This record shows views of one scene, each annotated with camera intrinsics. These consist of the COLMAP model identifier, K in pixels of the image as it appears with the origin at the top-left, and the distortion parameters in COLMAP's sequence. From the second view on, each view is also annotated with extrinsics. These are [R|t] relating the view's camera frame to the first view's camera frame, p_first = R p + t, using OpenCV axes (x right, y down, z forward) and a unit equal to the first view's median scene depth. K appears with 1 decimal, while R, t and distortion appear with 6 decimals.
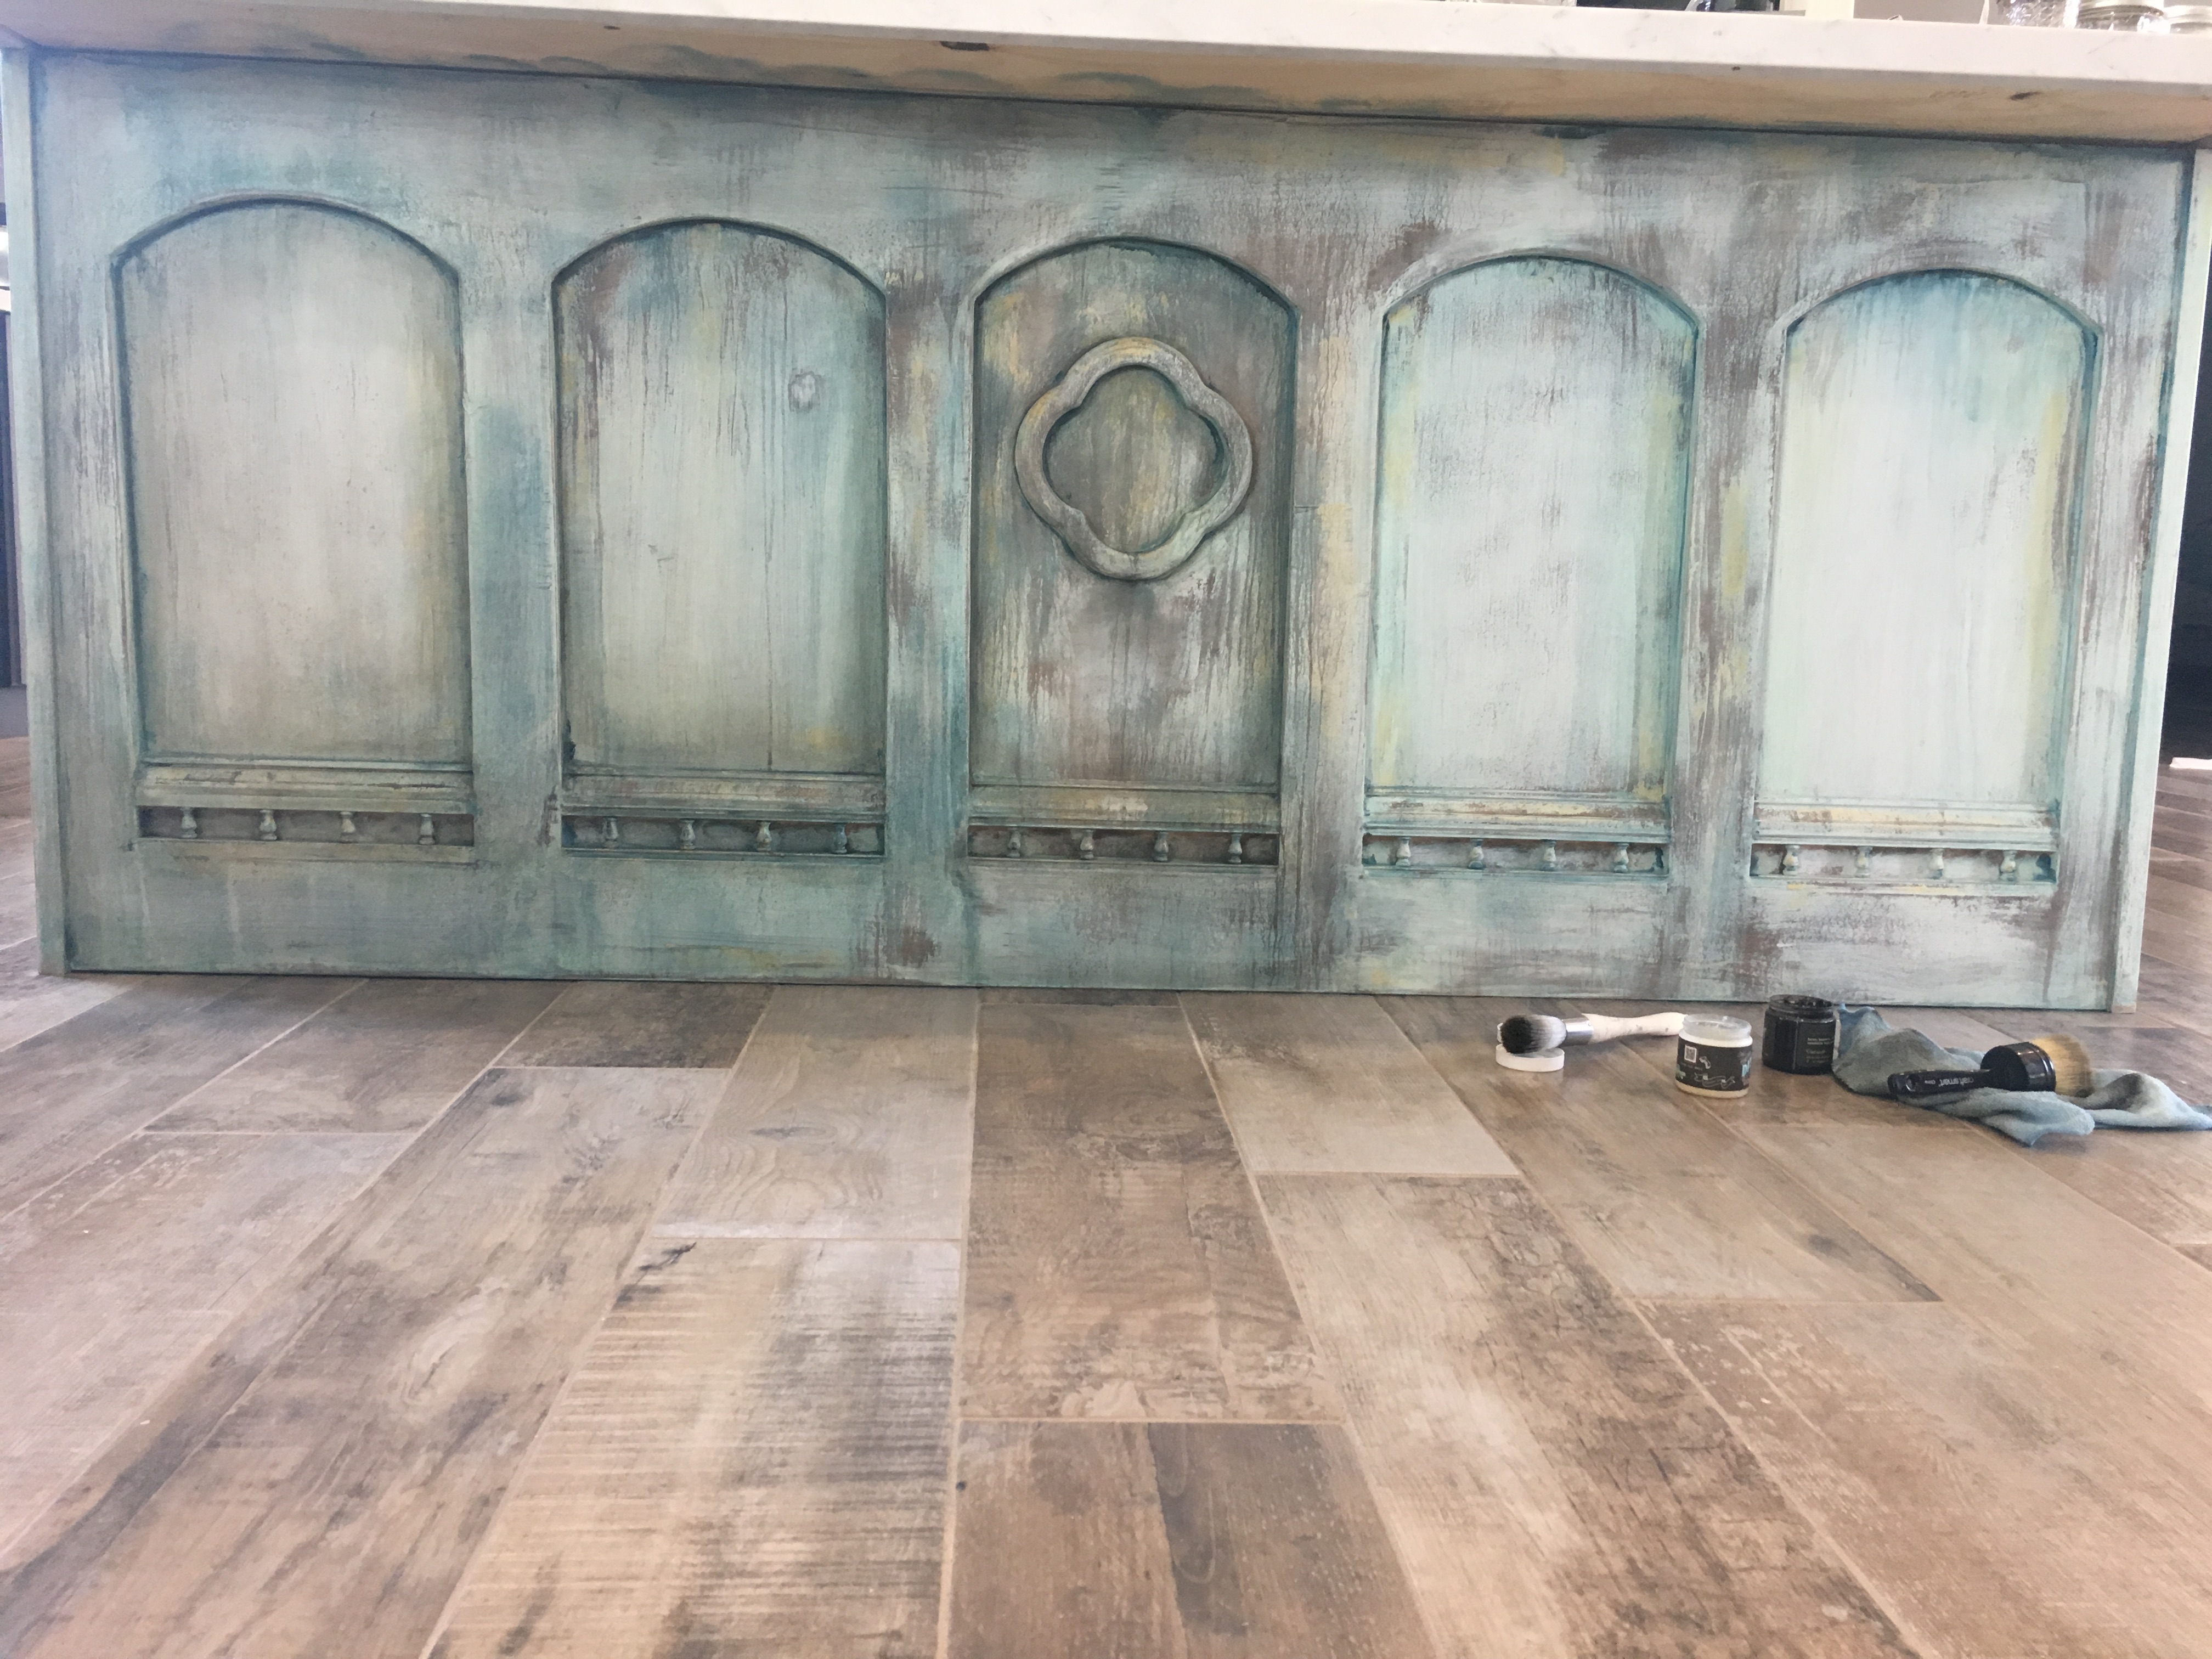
lens RADIAL K [[1882.7, 0, 1113.5], [0, 1882.7, 814.7], [0, 0, 1]] dist [0.092910, -0.109243]
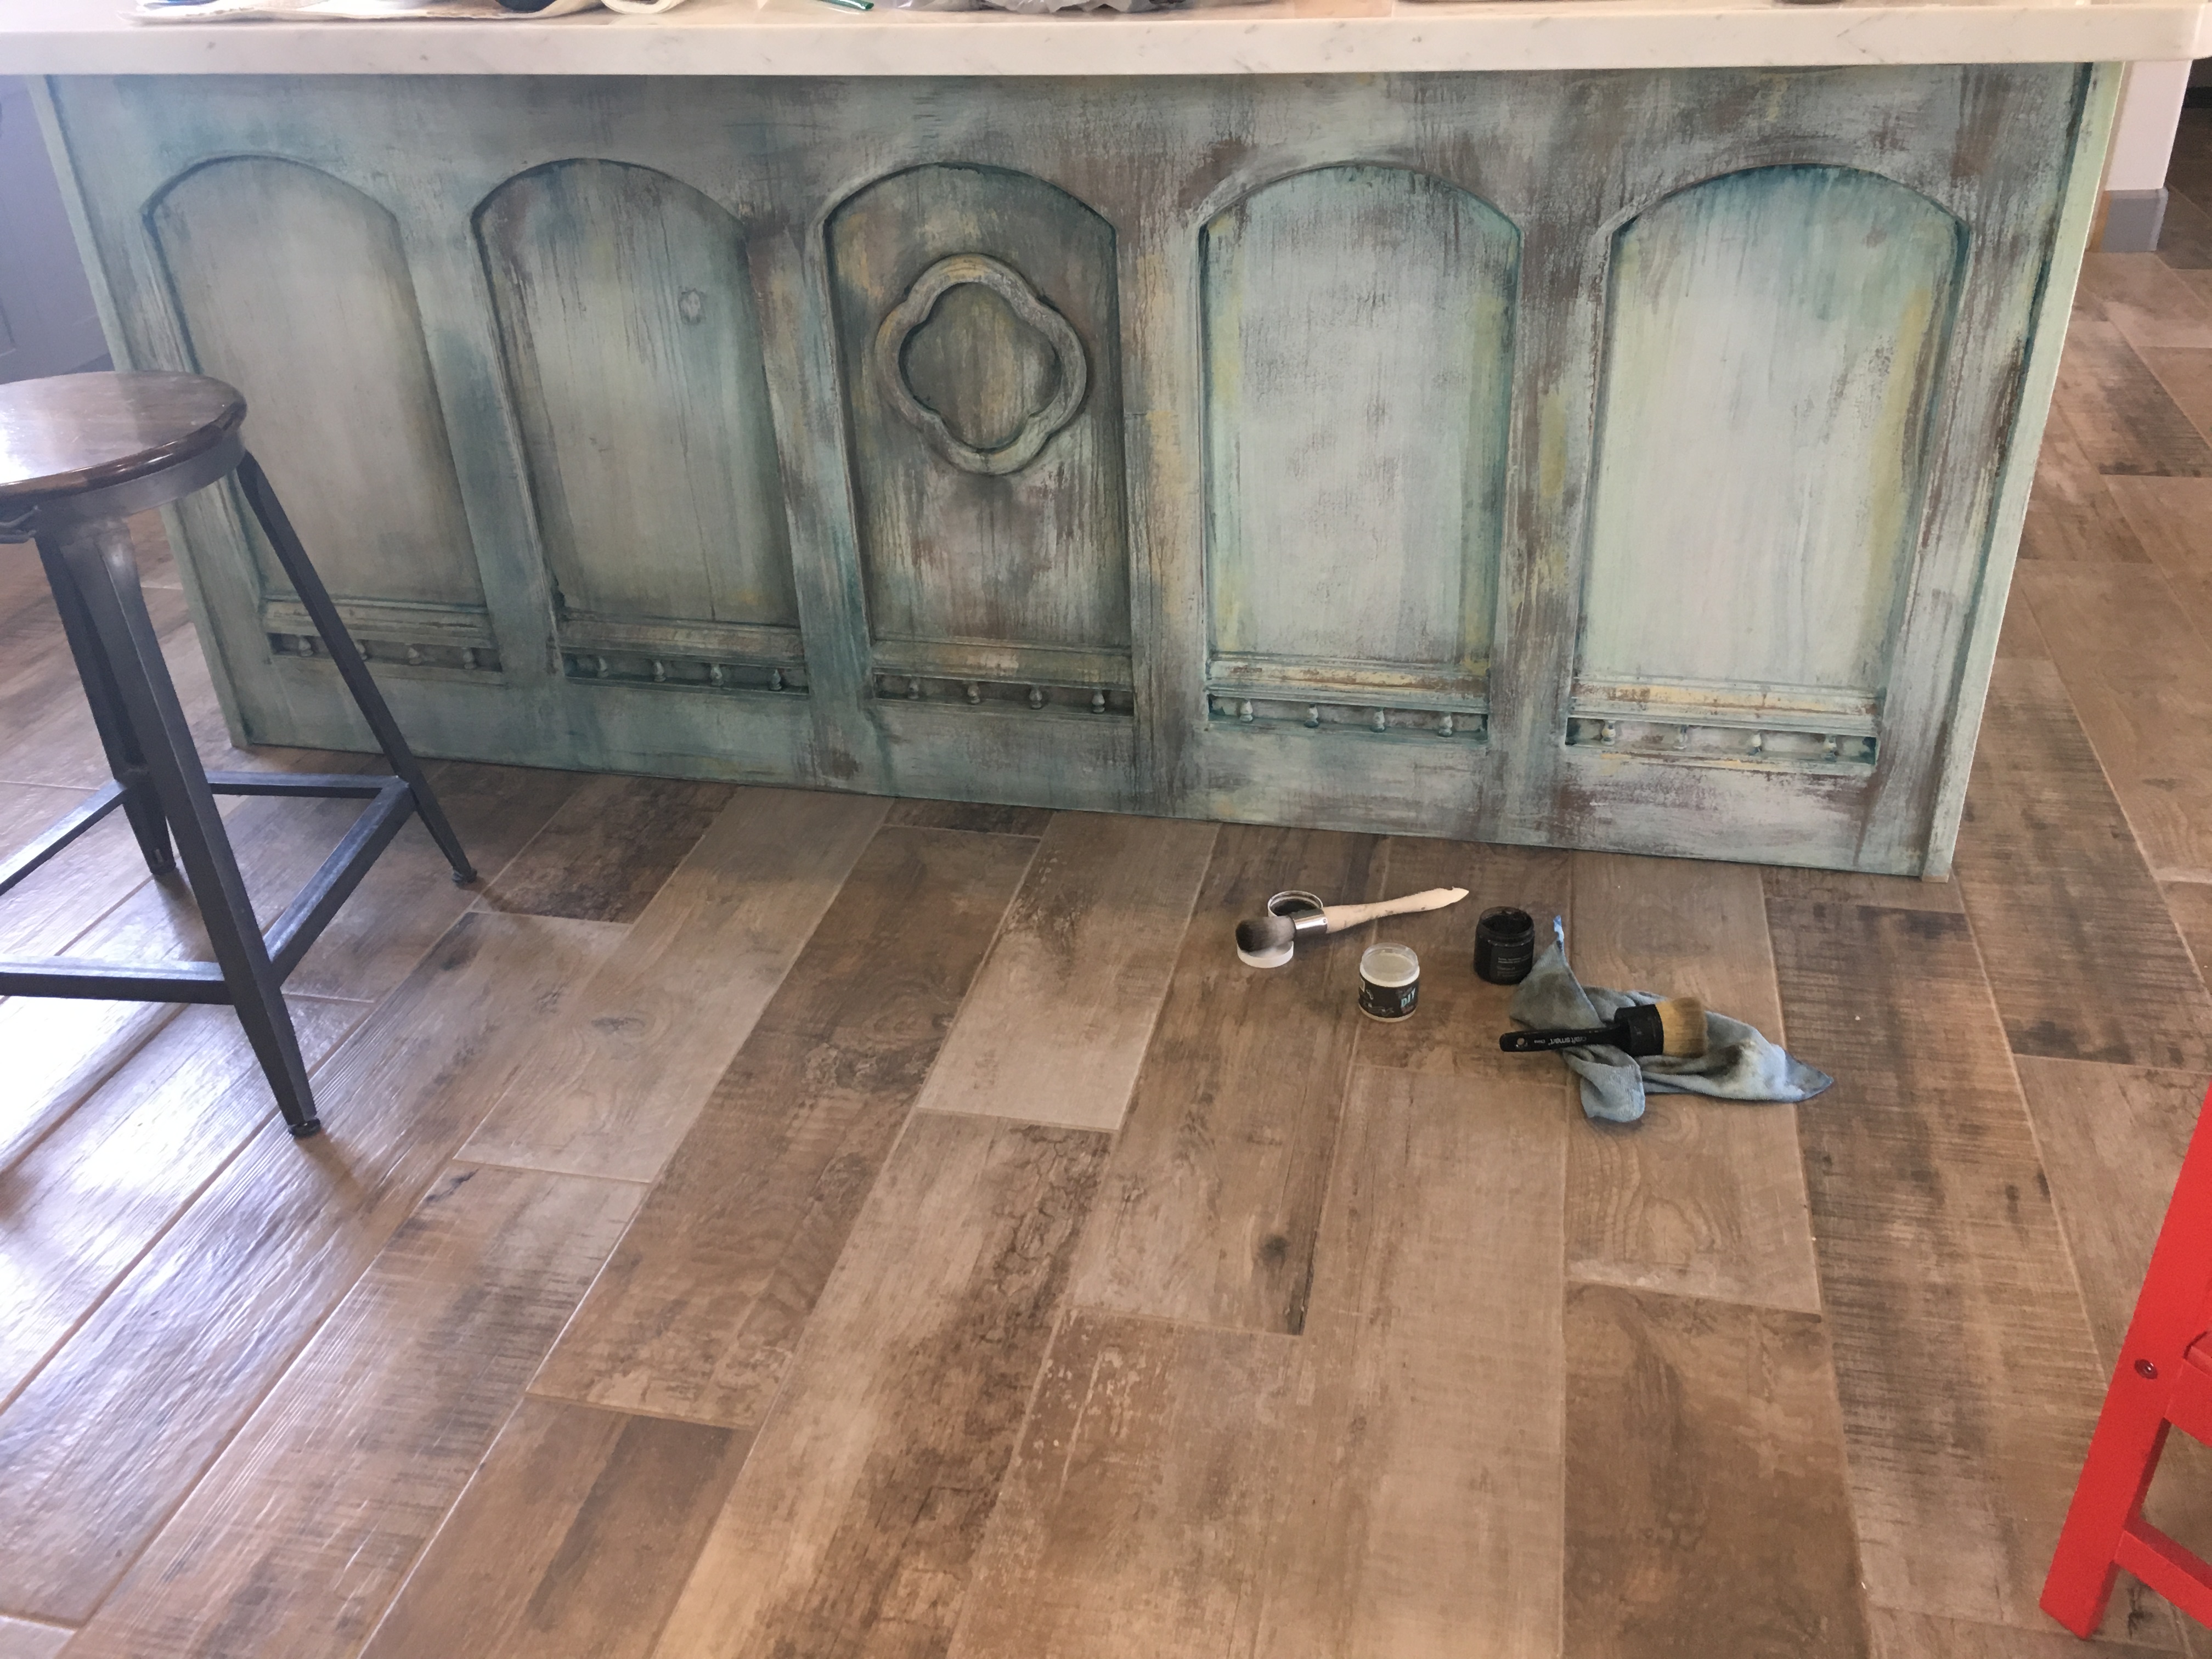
lens RADIAL K [[1897.8, 0, 1110.7], [0, 1897.8, 814.4], [0, 0, 1]] dist [0.093446, -0.101180]
pose [[0.959928, 0.077577, -0.269295, 0.400015], [0.032616, 0.923466, 0.382291, -0.369286], [0.278341, -0.375755, 0.883931, -0.042751]]
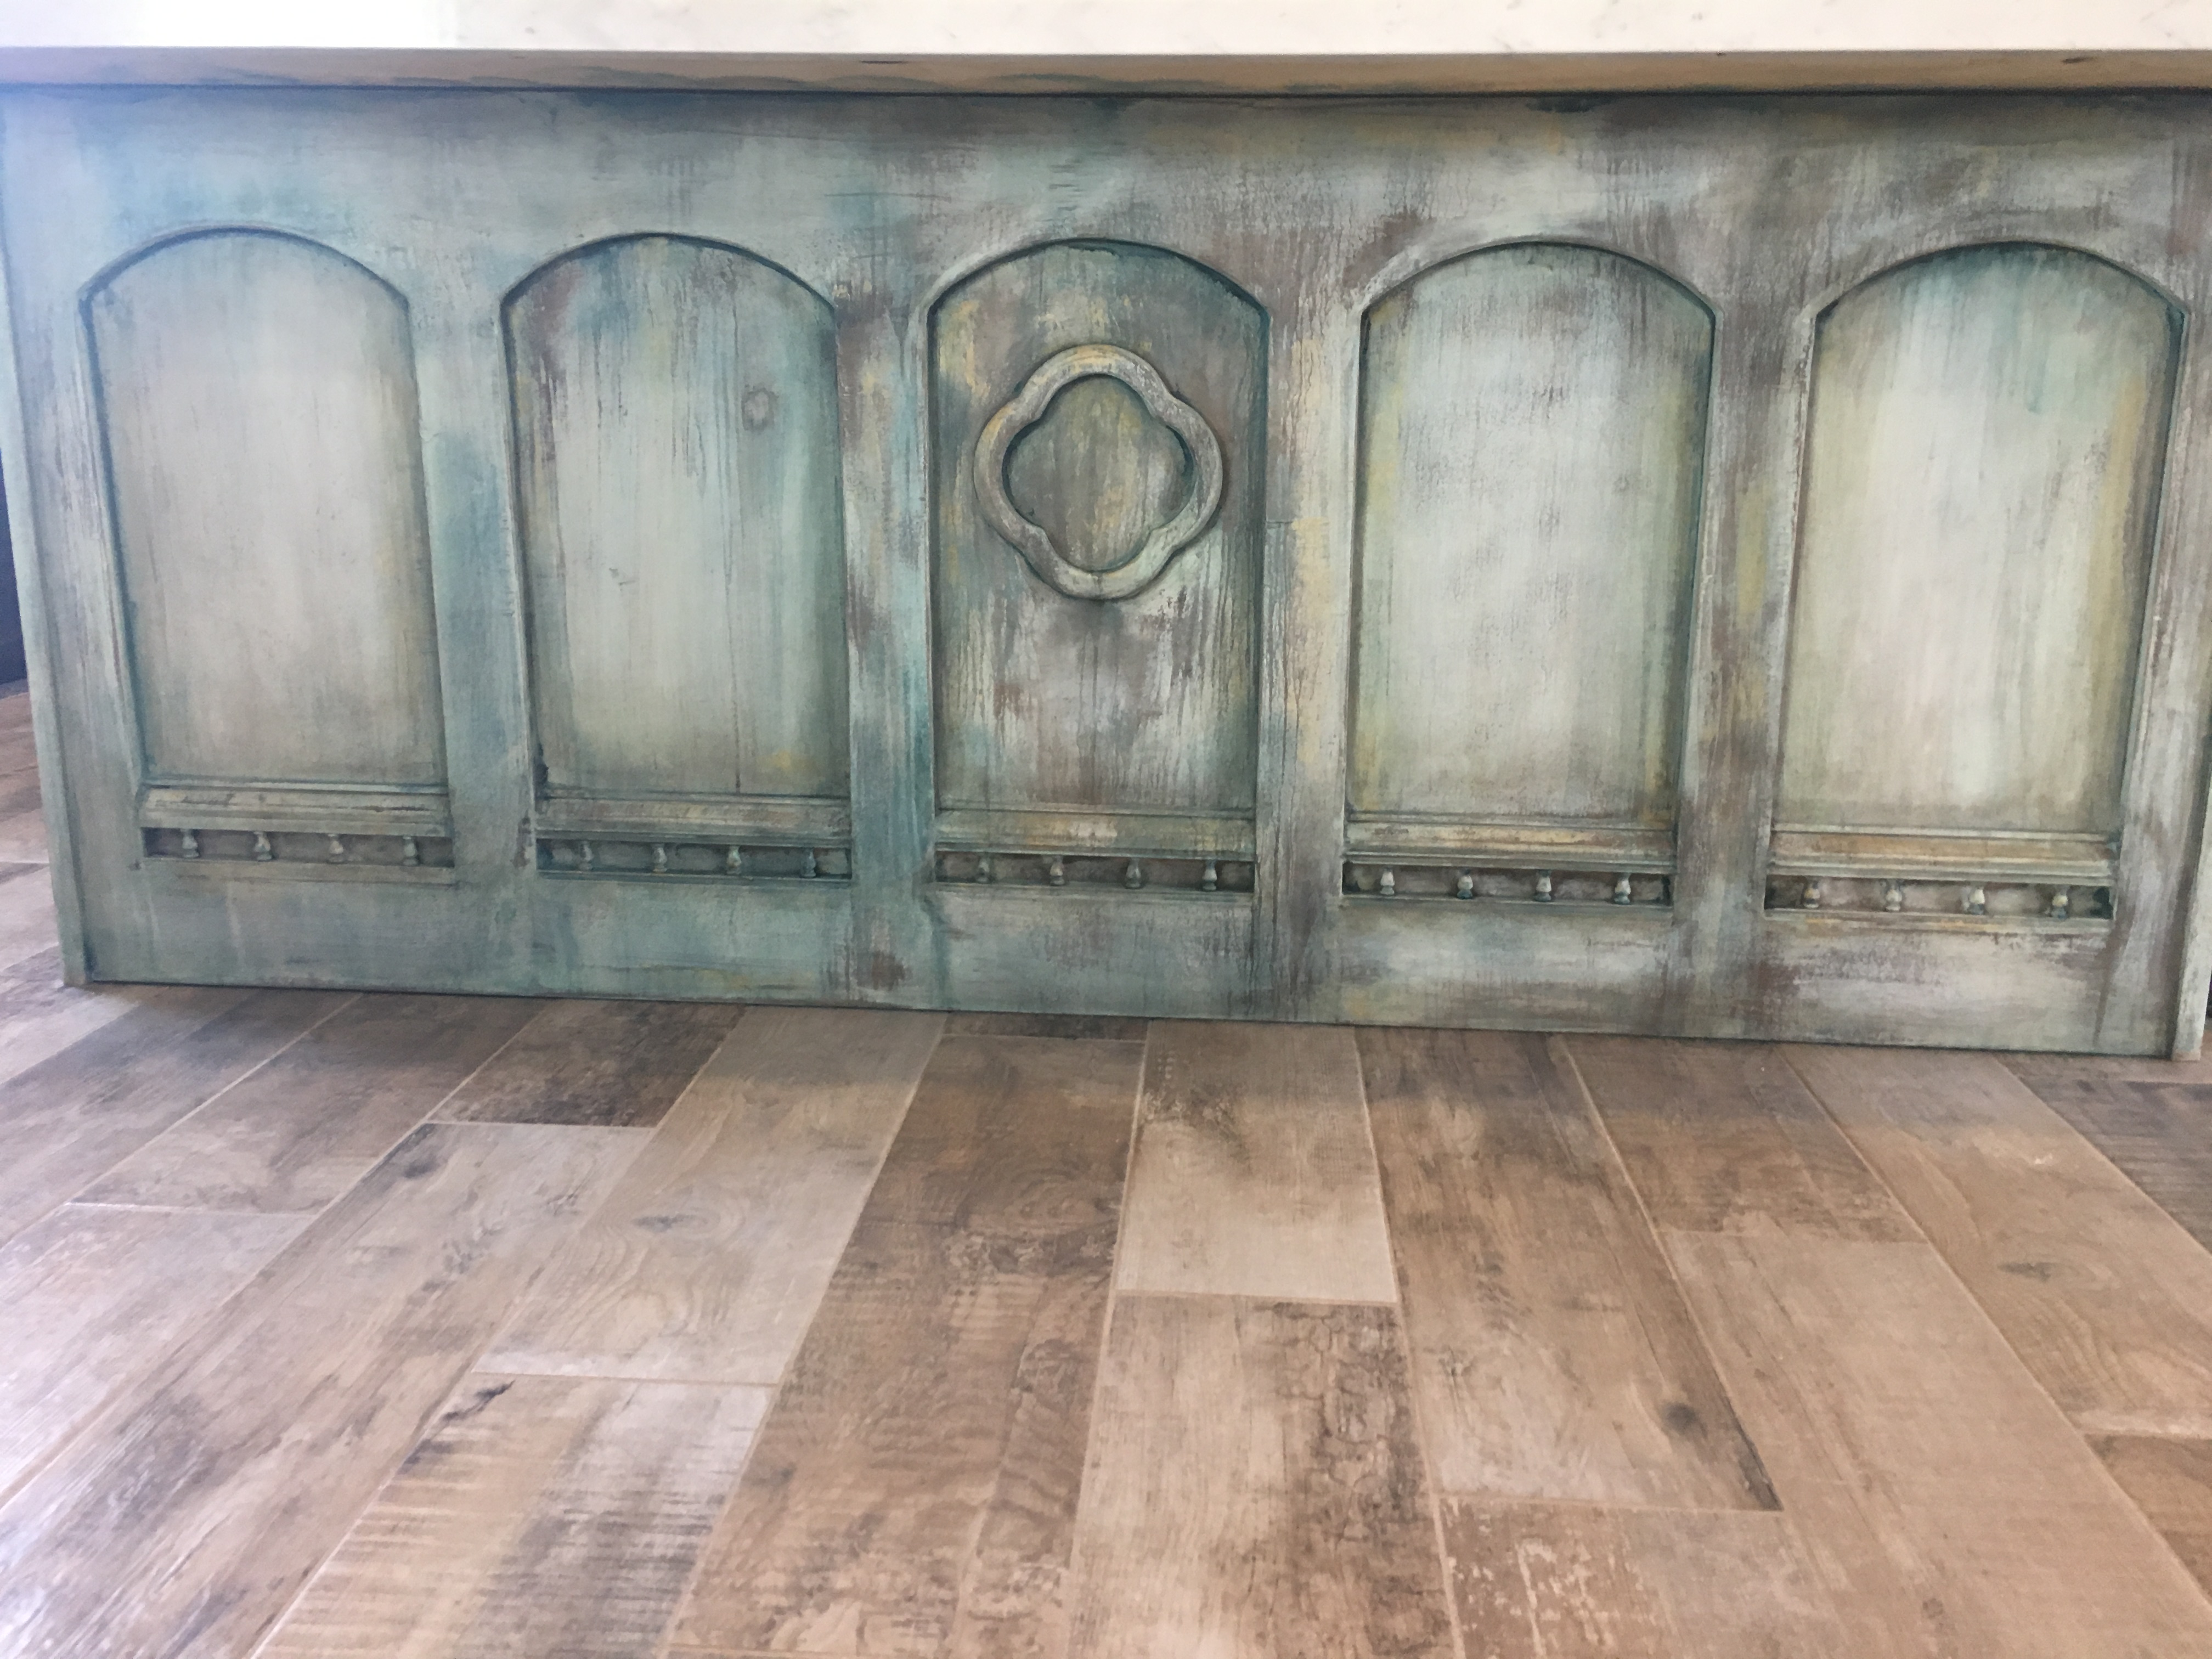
lens RADIAL K [[1882.7, 0, 1113.5], [0, 1882.7, 814.7], [0, 0, 1]] dist [0.092910, -0.109243]
pose [[0.992046, 0.010198, -0.125465, 0.140924], [0.002043, 0.995277, 0.097054, -0.110029], [0.125863, -0.096538, 0.987339, 0.044275]]
